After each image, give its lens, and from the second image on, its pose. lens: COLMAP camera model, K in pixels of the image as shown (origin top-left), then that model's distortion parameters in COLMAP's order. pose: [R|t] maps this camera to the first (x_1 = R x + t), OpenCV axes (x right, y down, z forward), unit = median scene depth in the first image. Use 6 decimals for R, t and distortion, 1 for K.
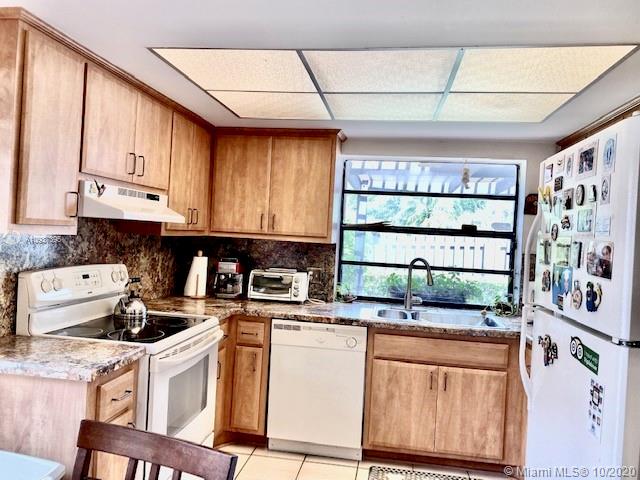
lens RADIAL K [[486.9, 0, 319.4], [0, 486.9, 233.5], [0, 0, 1]] dist [-0.008576, -0.001283]
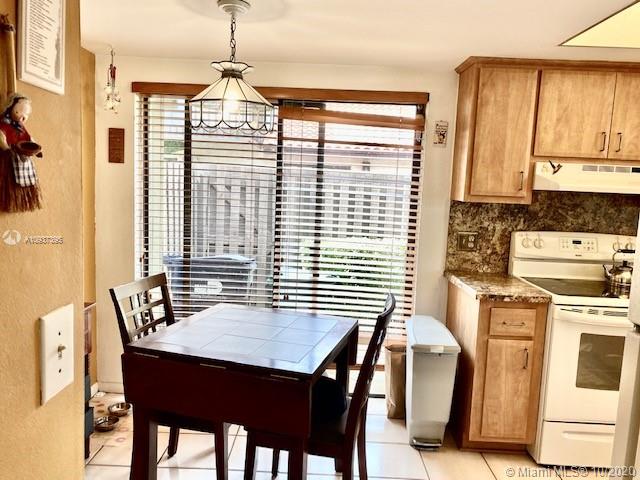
lens RADIAL K [[486.9, 0, 318.3], [0, 486.9, 241.9], [0, 0, 1]] dist [-0.008576, -0.001283]
pose [[0.137976, 0.071676, -0.987839, 0.699122], [-0.030788, 0.997206, 0.068056, 0.031203], [0.989957, 0.021024, 0.139797, 0.233080]]
